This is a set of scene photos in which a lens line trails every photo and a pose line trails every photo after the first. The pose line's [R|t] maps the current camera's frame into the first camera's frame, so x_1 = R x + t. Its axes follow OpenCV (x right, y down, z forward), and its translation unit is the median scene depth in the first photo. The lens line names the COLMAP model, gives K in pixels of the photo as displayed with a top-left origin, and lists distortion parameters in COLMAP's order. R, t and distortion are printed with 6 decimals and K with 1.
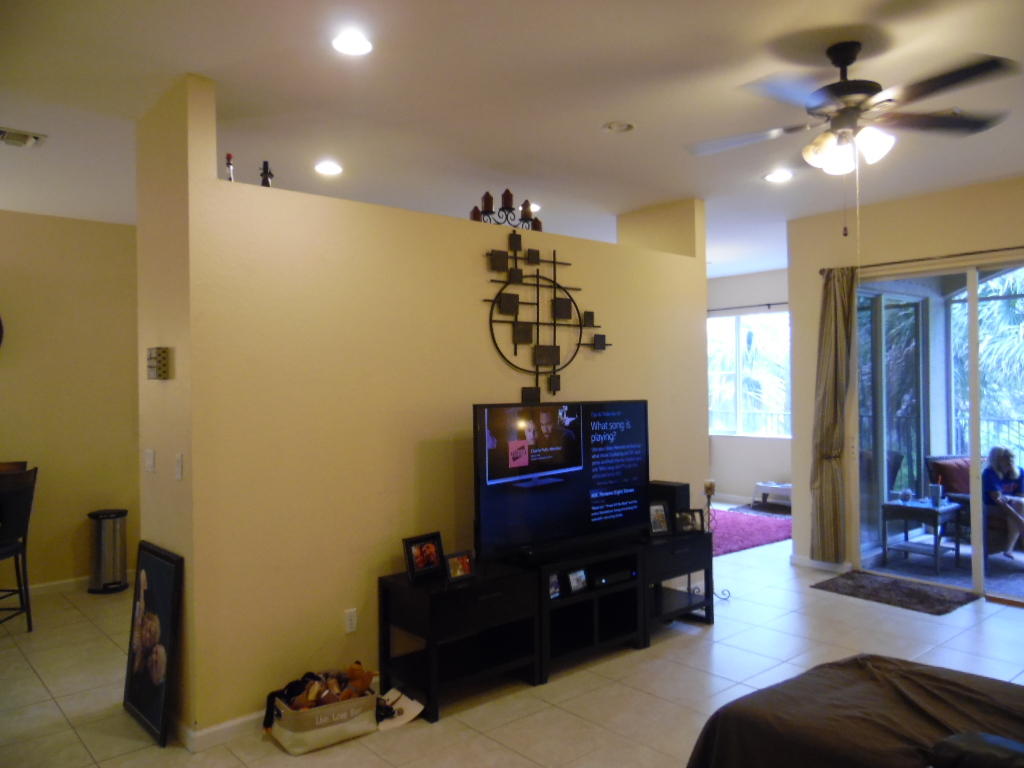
lens RADIAL K [[759.9, 0, 510.0], [0, 759.9, 384.2], [0, 0, 1]] dist [0.004151, 0.002385]
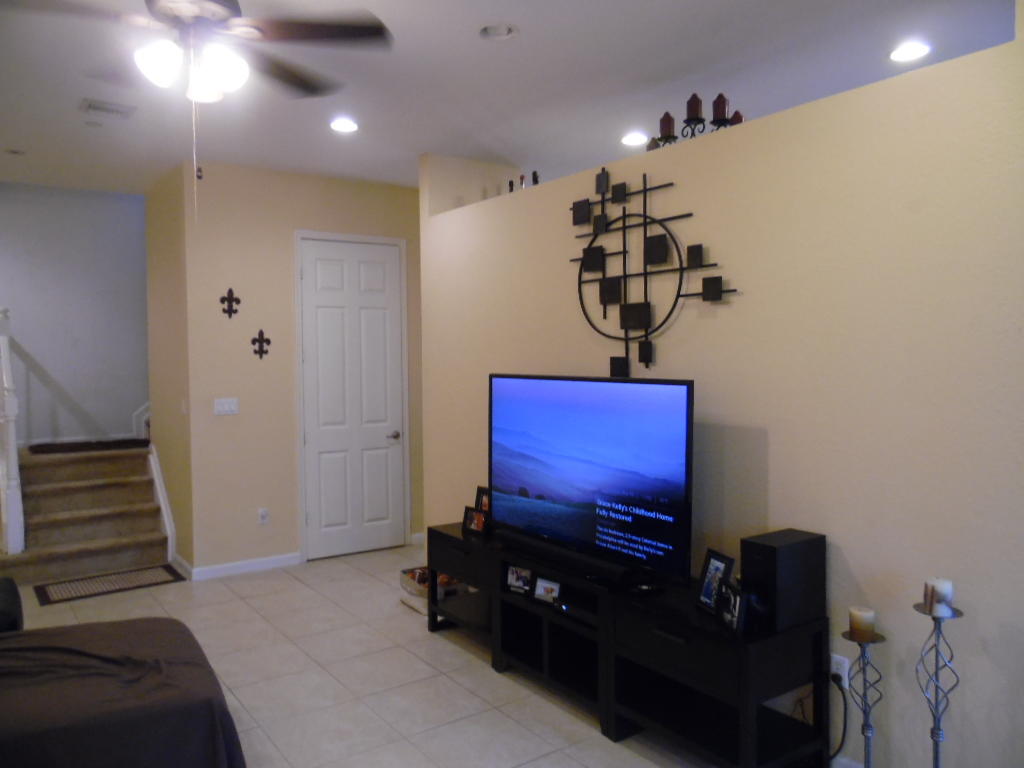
lens RADIAL K [[759.9, 0, 507.6], [0, 759.9, 381.3], [0, 0, 1]] dist [0.004151, 0.002385]
pose [[-0.078562, 0.047532, -0.995775, 0.833288], [0.005273, 0.998869, 0.047263, -0.009105], [0.996895, -0.001538, -0.078724, 0.937869]]
